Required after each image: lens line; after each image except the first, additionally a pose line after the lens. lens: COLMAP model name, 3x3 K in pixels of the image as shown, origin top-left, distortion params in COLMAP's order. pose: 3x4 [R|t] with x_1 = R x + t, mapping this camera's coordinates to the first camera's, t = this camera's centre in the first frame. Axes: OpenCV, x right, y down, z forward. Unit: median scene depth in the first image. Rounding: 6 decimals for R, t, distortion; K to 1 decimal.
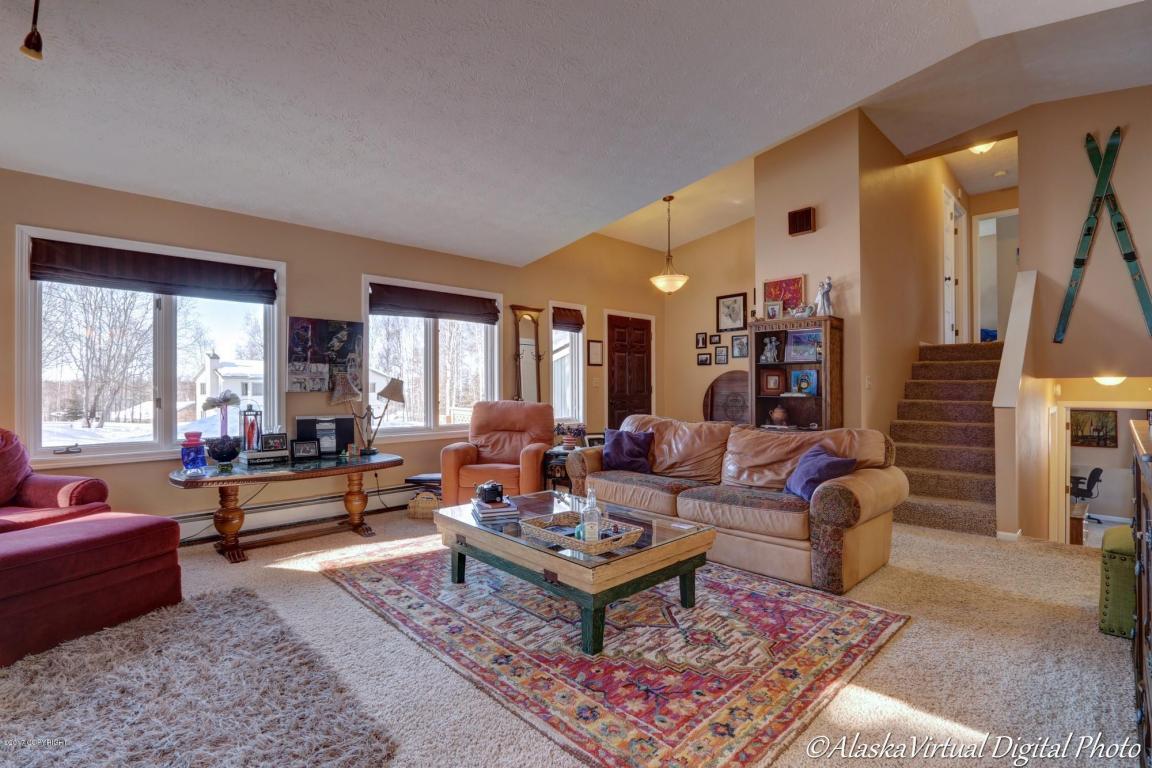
lens RADIAL K [[541.3, 0, 574.0], [0, 541.3, 382.2], [0, 0, 1]] dist [-0.016119, 0.004185]
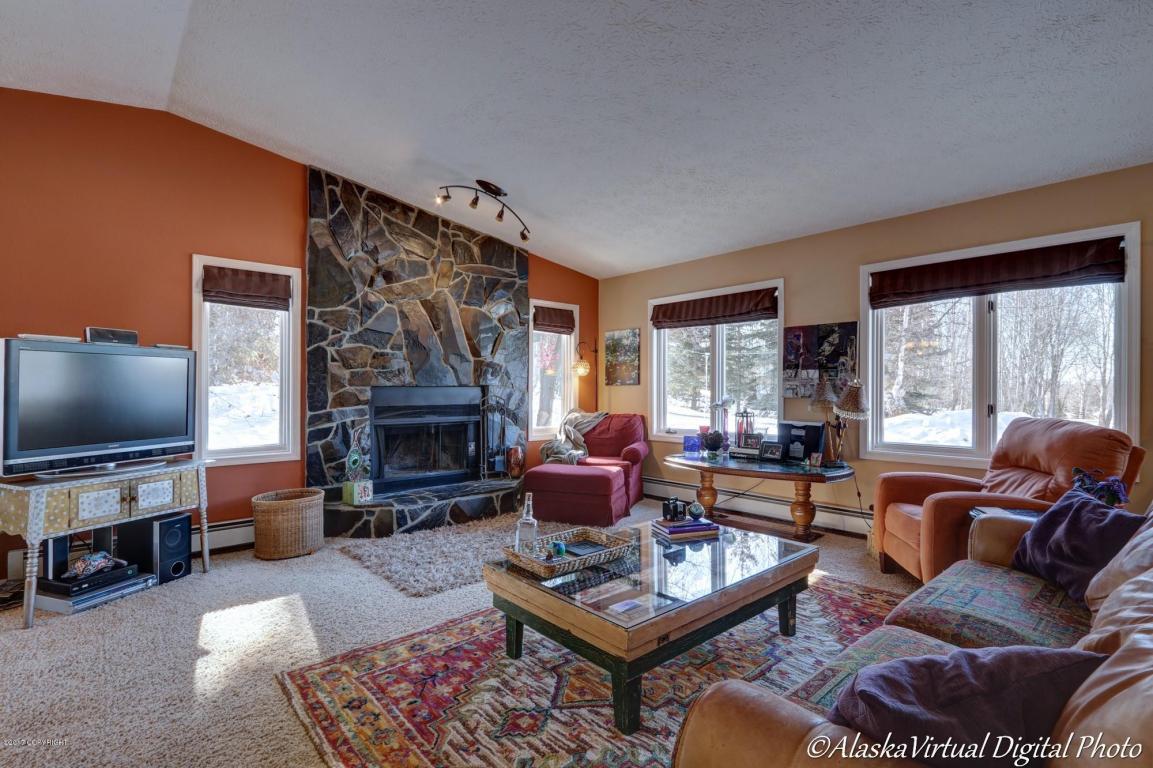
lens RADIAL K [[541.7, 0, 571.5], [0, 541.7, 393.2], [0, 0, 1]] dist [-0.016119, 0.004185]
pose [[-0.052791, 0.012367, -0.998529, 0.544790], [0.013139, 0.999845, 0.011689, -0.008652], [0.998519, -0.012503, -0.052946, 0.600190]]
